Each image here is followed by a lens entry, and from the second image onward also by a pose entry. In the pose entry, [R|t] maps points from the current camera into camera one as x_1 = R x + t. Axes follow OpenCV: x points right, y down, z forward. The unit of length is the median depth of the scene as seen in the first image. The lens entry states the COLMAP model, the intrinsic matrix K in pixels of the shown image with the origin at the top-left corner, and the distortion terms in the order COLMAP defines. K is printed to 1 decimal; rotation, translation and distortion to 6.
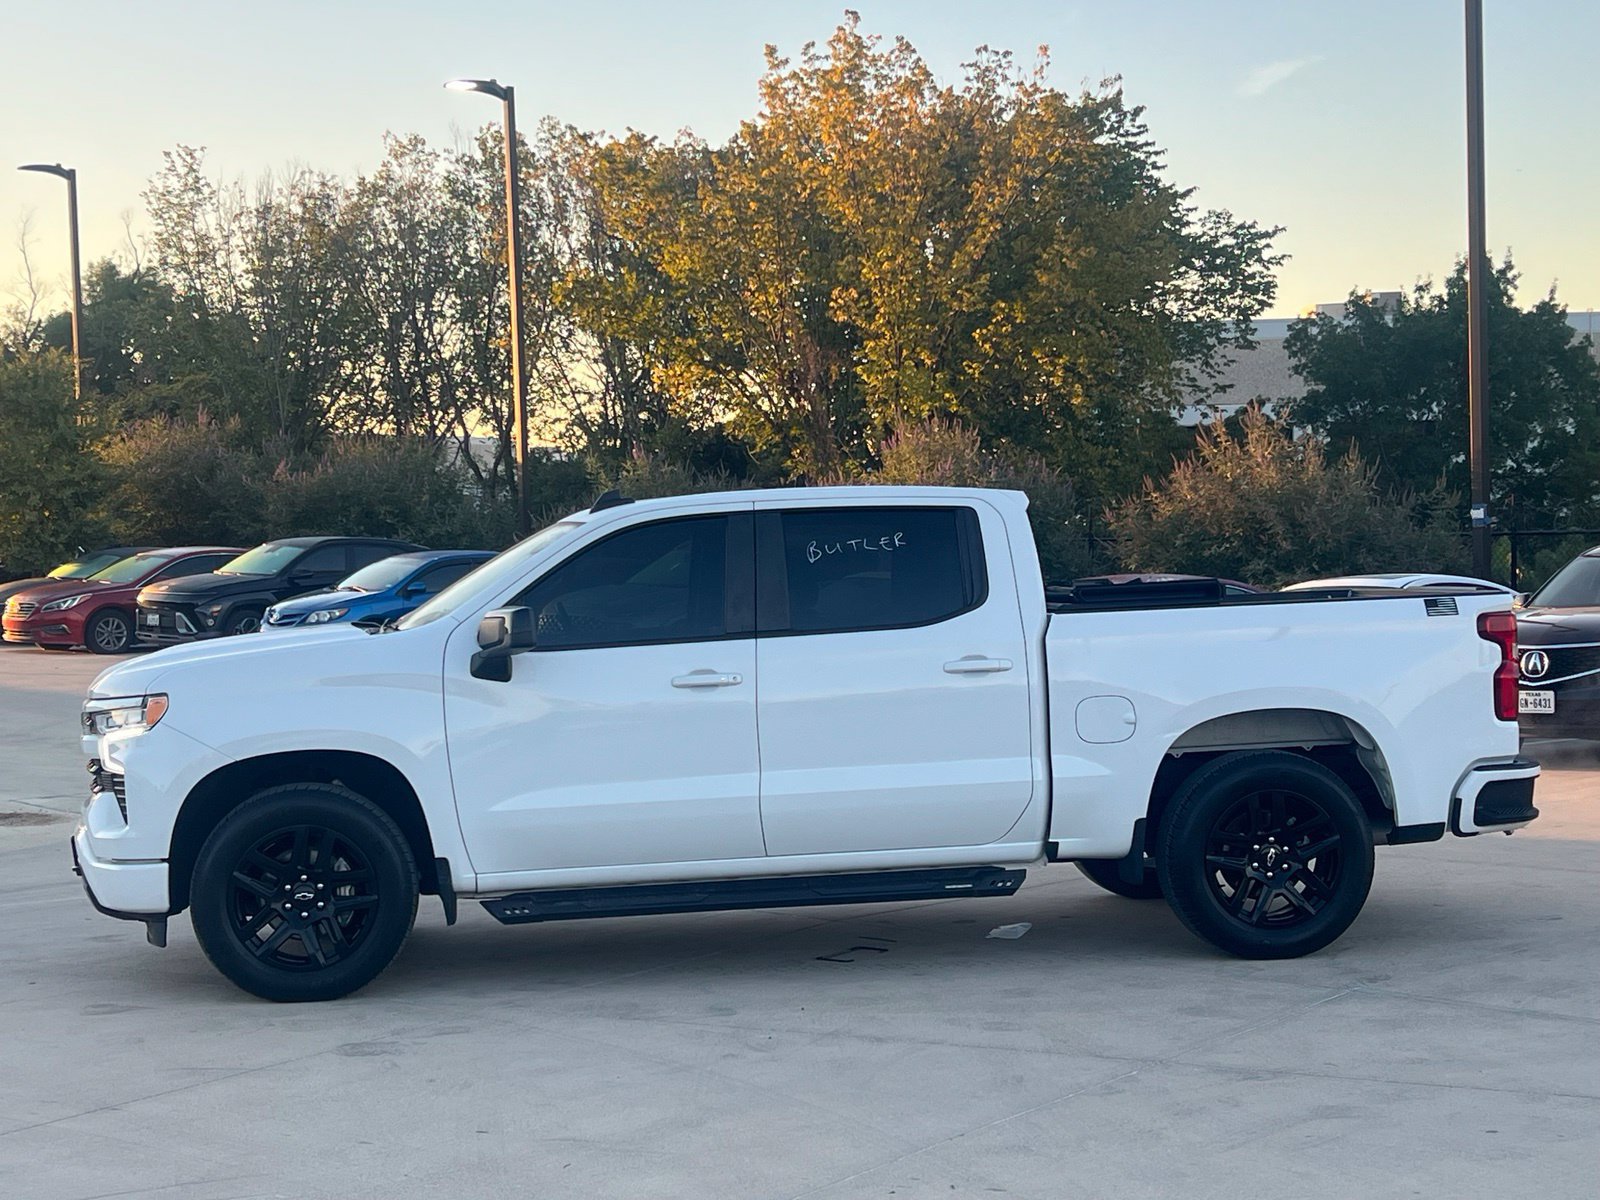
lens RADIAL K [[2450.1, 0, 790.7], [0, 2450.1, 606.5], [0, 0, 1]] dist [0.120417, 0.000000]
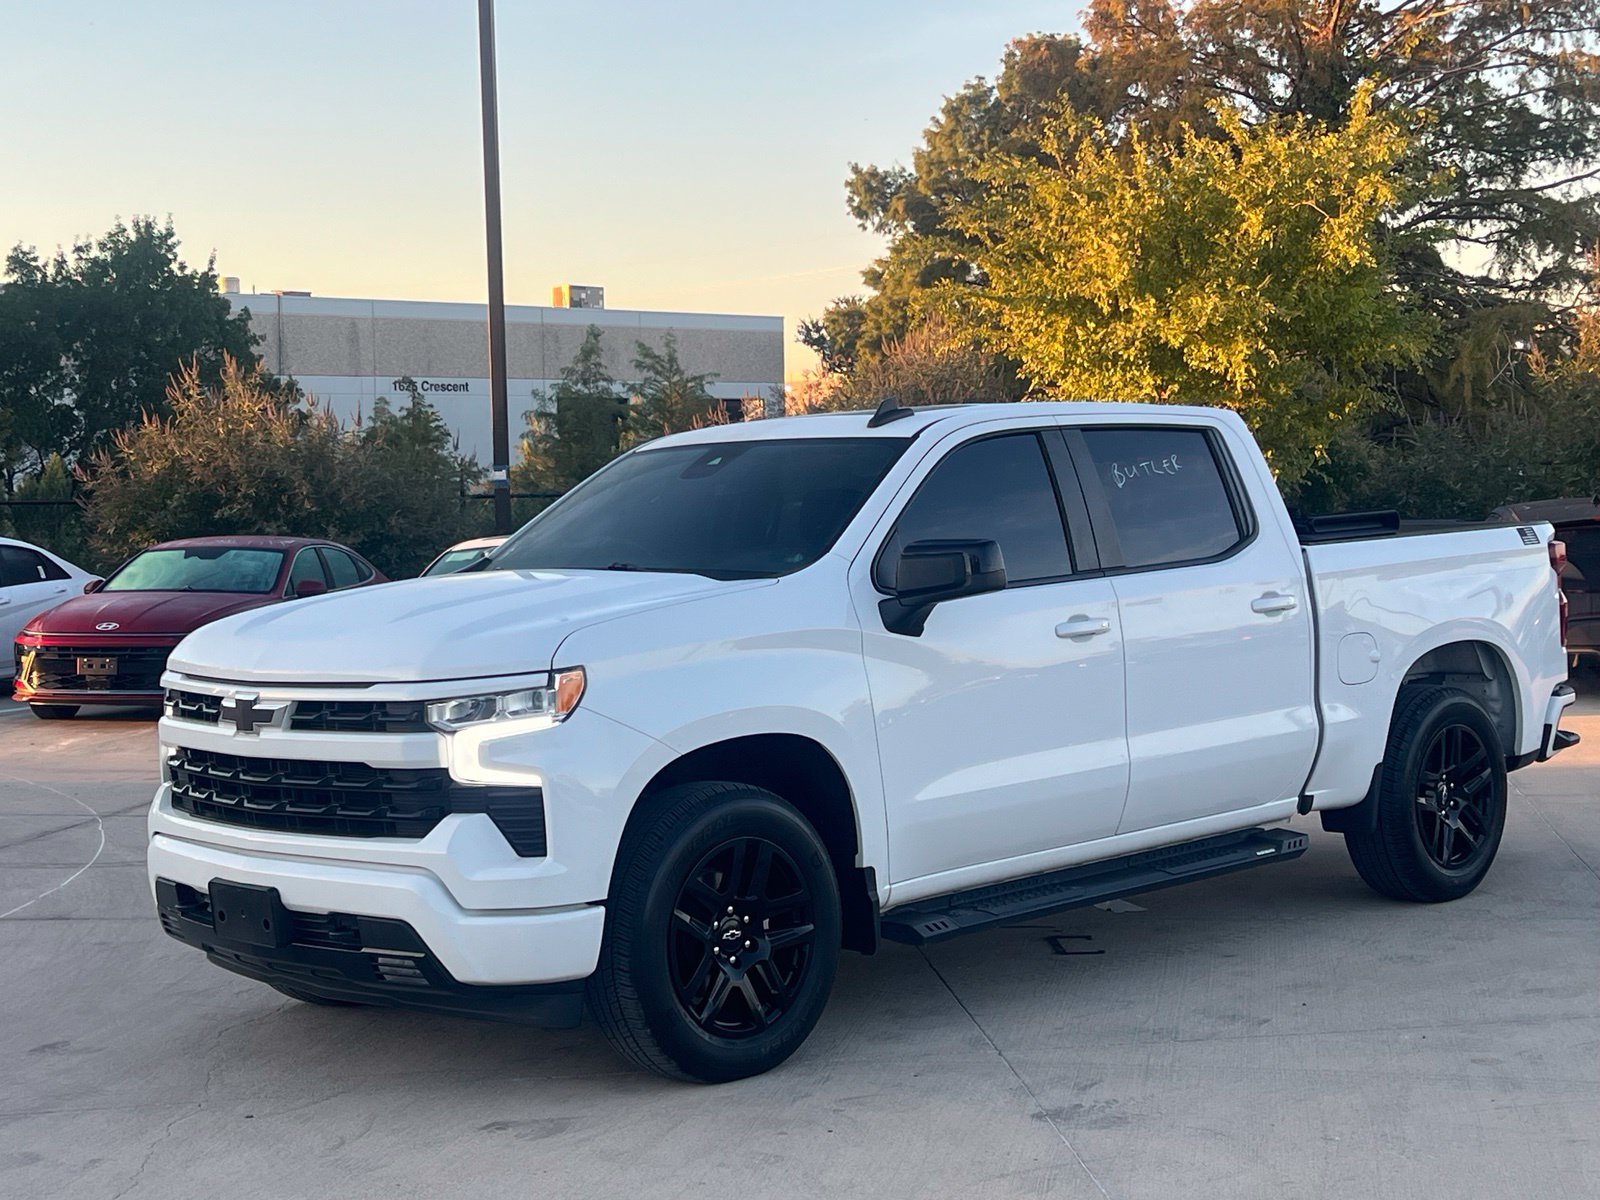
lens RADIAL K [[2450.1, 0, 799.9], [0, 2450.1, 588.1], [0, 0, 1]] dist [0.120417, 0.000000]
pose [[0.796511, -0.020269, 0.604284, -0.155719], [0.020109, 0.999773, 0.007028, 0.002254], [-0.604290, 0.006554, 0.796738, 0.100453]]
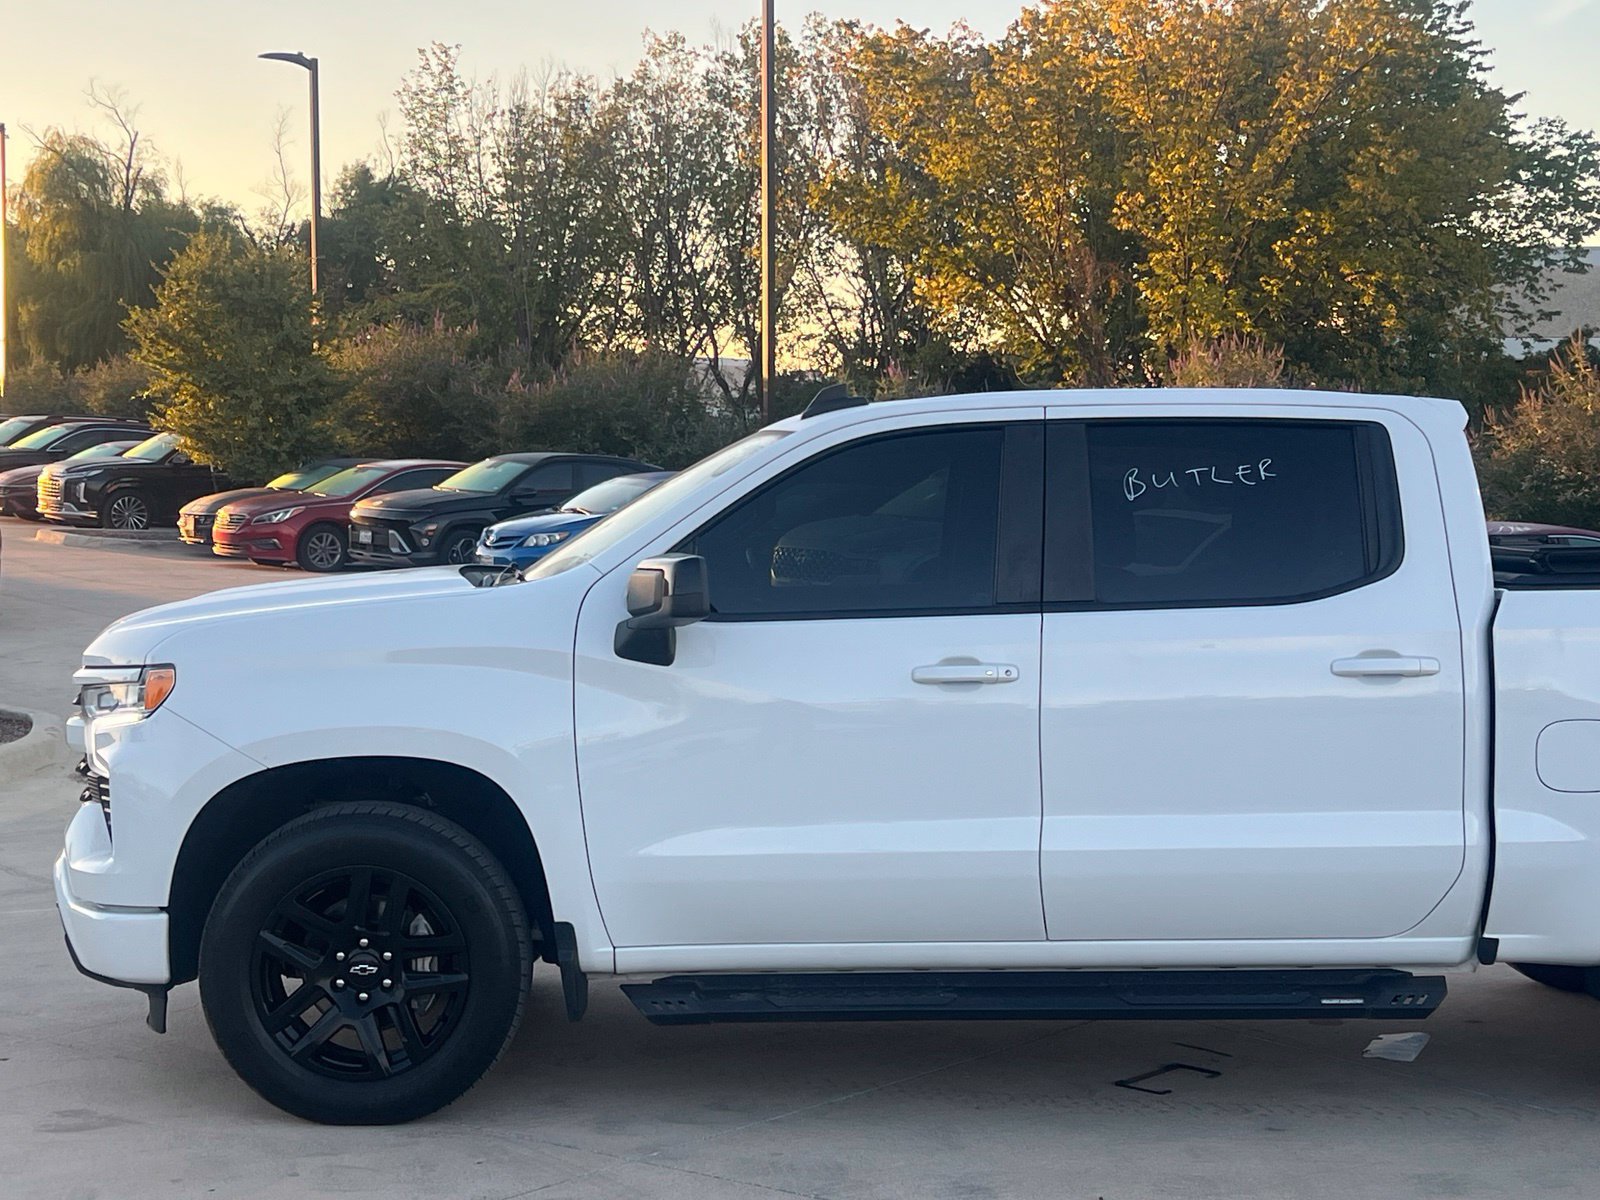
lens RADIAL K [[2450.1, 0, 773.9], [0, 2450.1, 614.7], [0, 0, 1]] dist [0.120417, 0.000000]
pose [[0.993327, 0.035552, -0.109718, -0.003460], [-0.031951, 0.998897, 0.034409, -0.001817], [0.110821, -0.030674, 0.993367, 0.085119]]
